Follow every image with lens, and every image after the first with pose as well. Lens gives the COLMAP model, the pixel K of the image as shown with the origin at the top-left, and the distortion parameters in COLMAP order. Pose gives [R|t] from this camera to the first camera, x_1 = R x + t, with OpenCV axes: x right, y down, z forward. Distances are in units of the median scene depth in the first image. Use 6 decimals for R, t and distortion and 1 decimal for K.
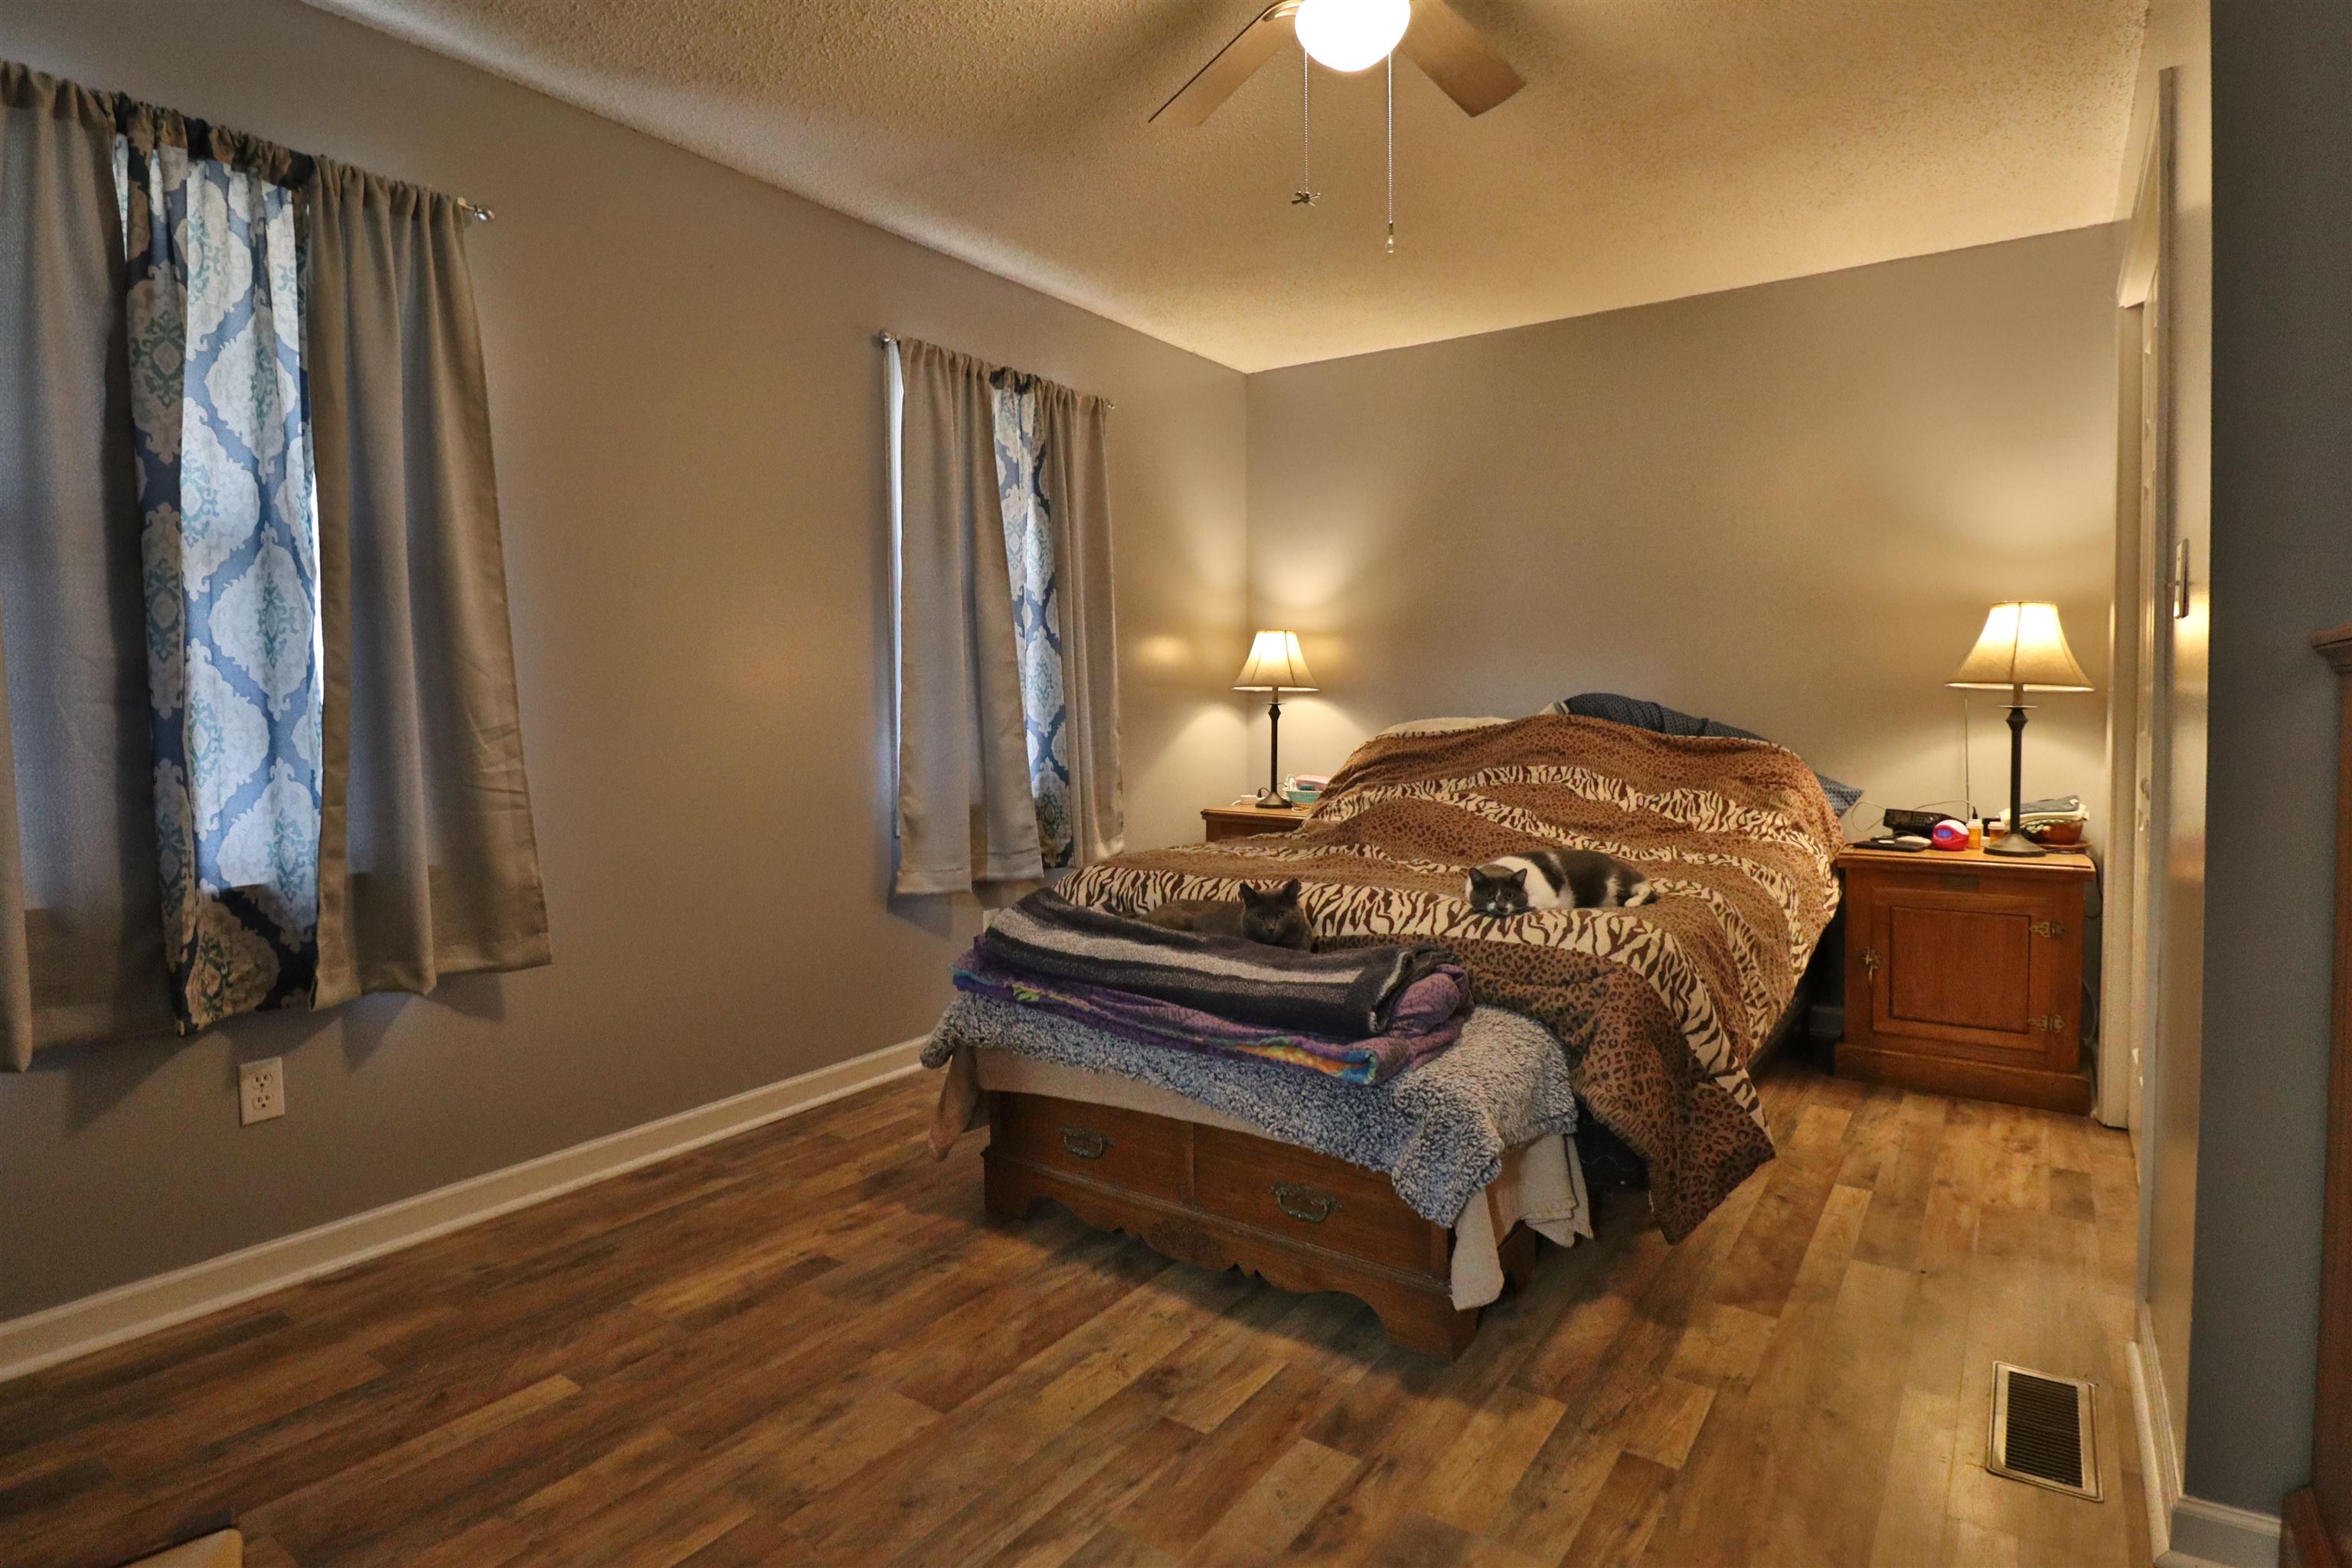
lens RADIAL K [[1210.8, 0, 1191.8], [0, 1210.8, 758.2], [0, 0, 1]] dist [0.003185, -0.015868]
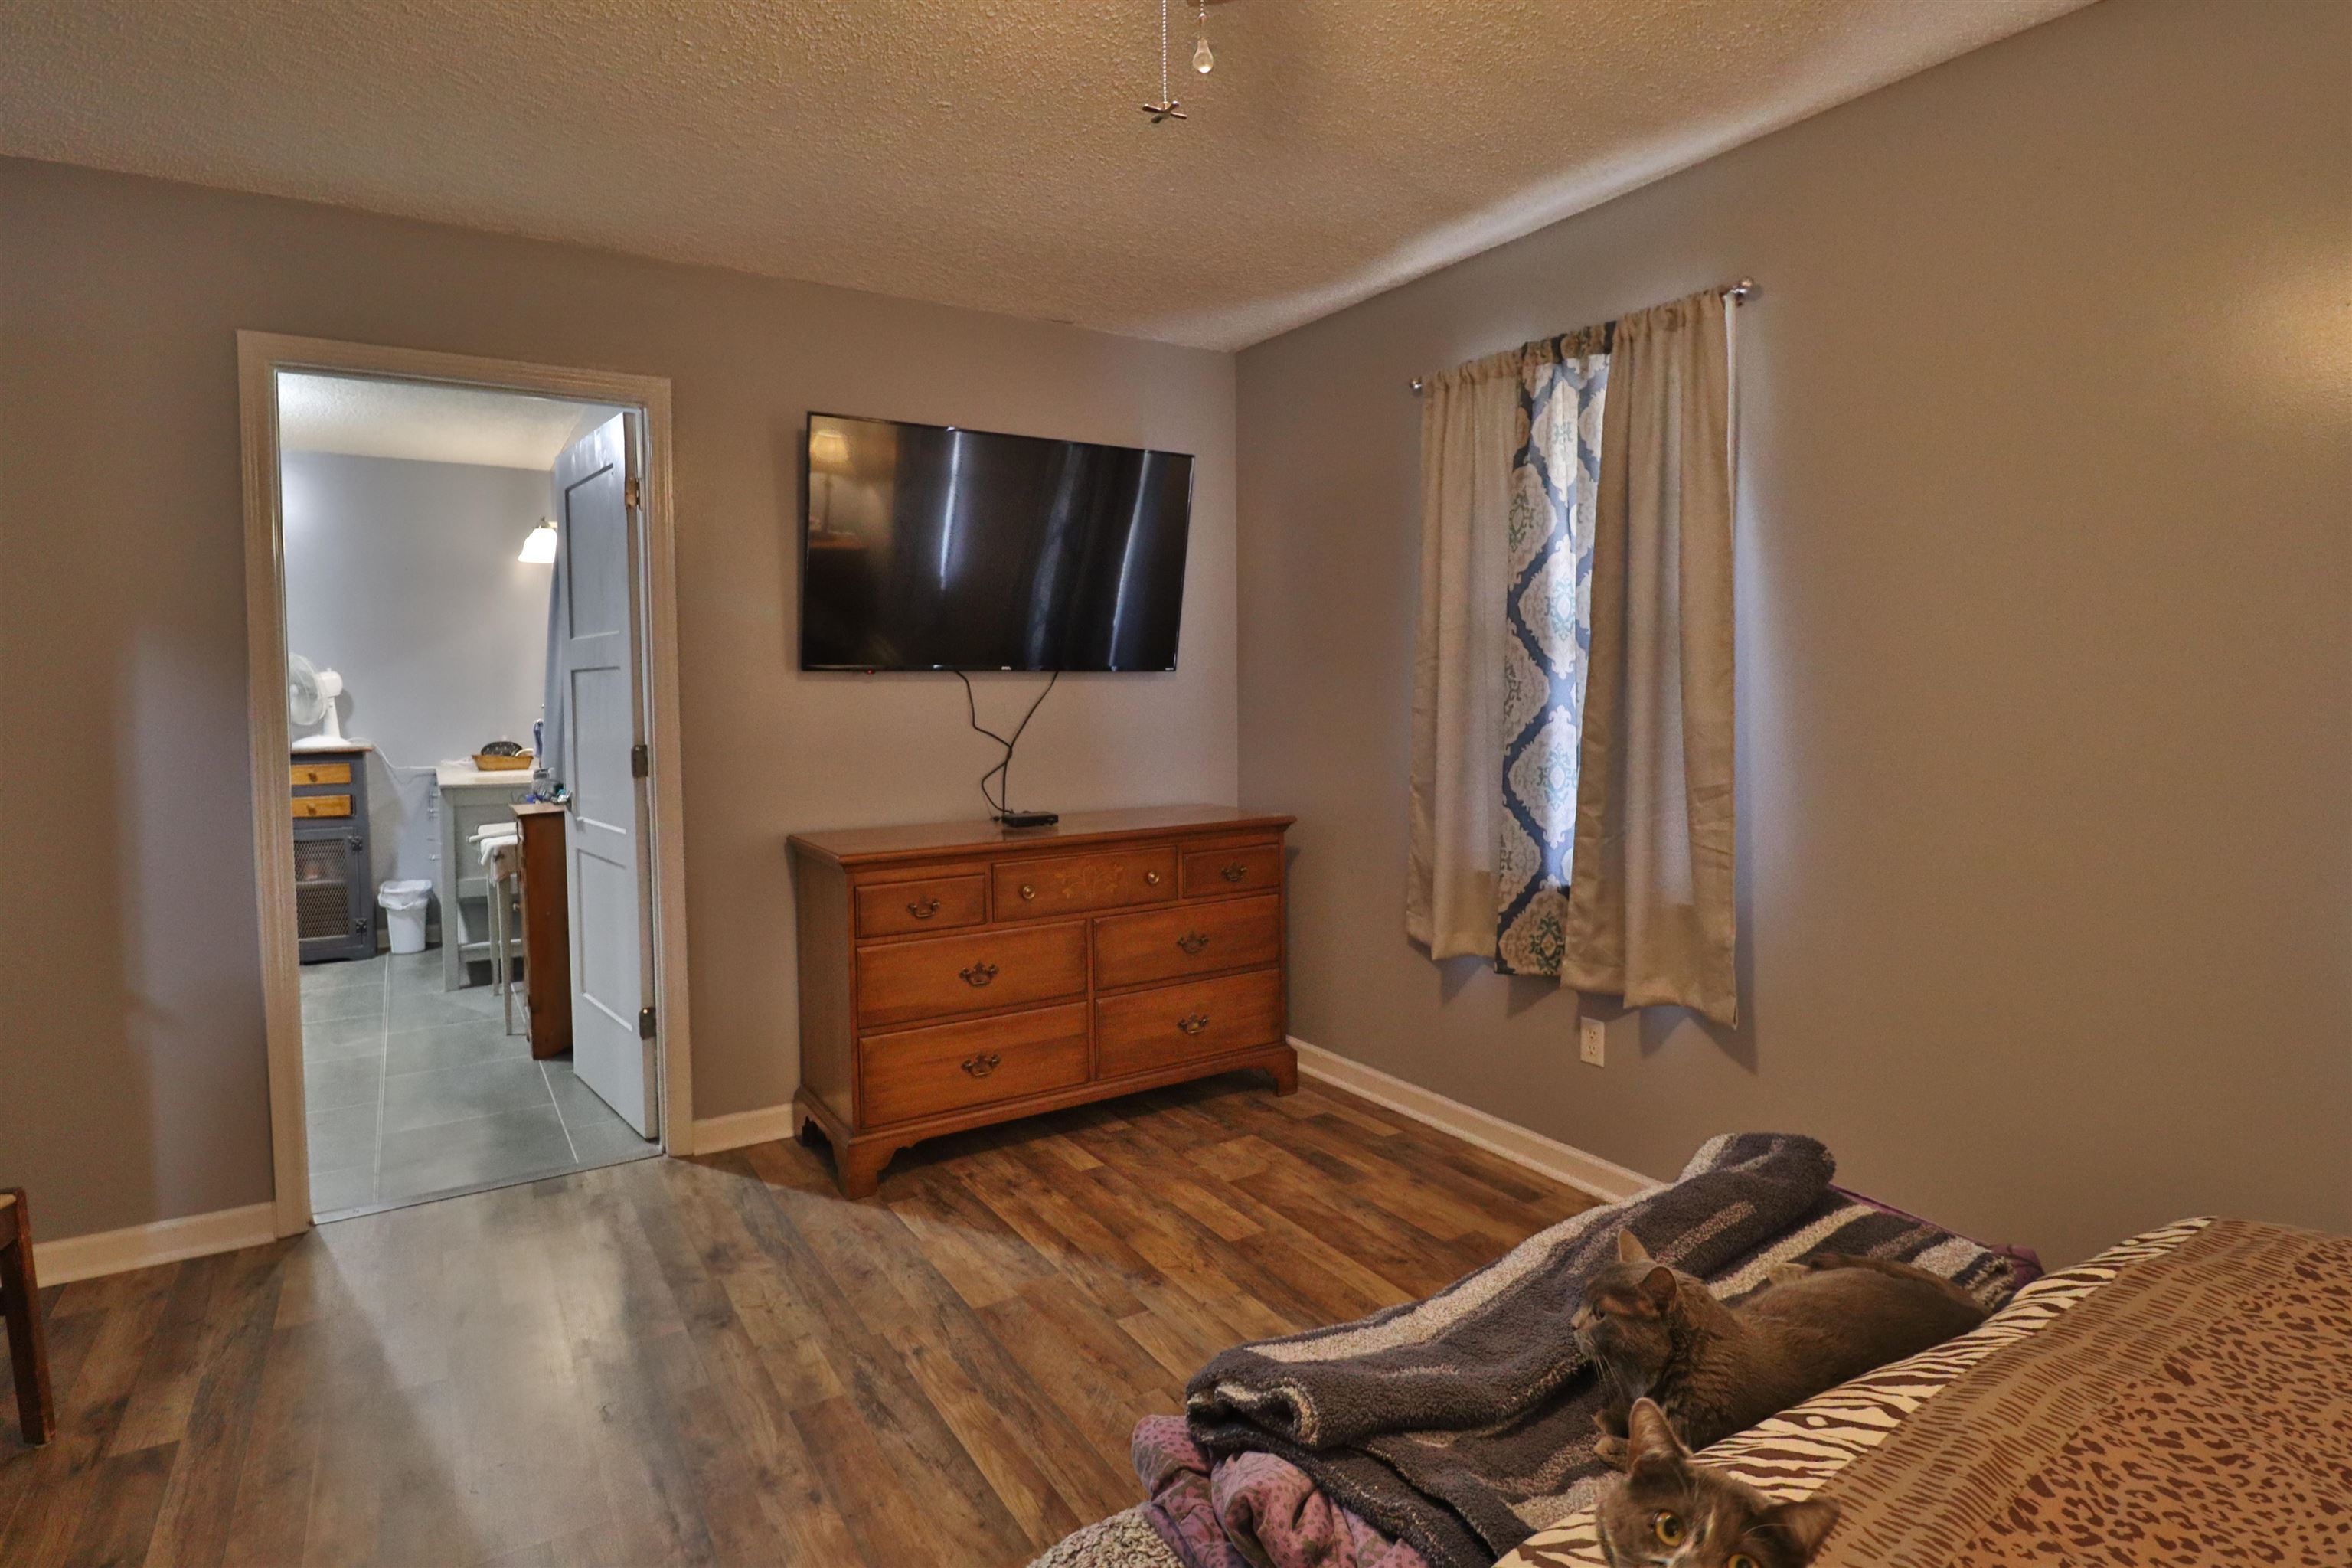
lens RADIAL K [[1210.8, 0, 1191.8], [0, 1210.8, 758.2], [0, 0, 1]] dist [0.003185, -0.015868]
pose [[-0.401192, 0.069190, -0.913377, 0.642309], [-0.028733, 0.995702, 0.088048, -0.150328], [0.915543, 0.061568, -0.397480, 1.165781]]
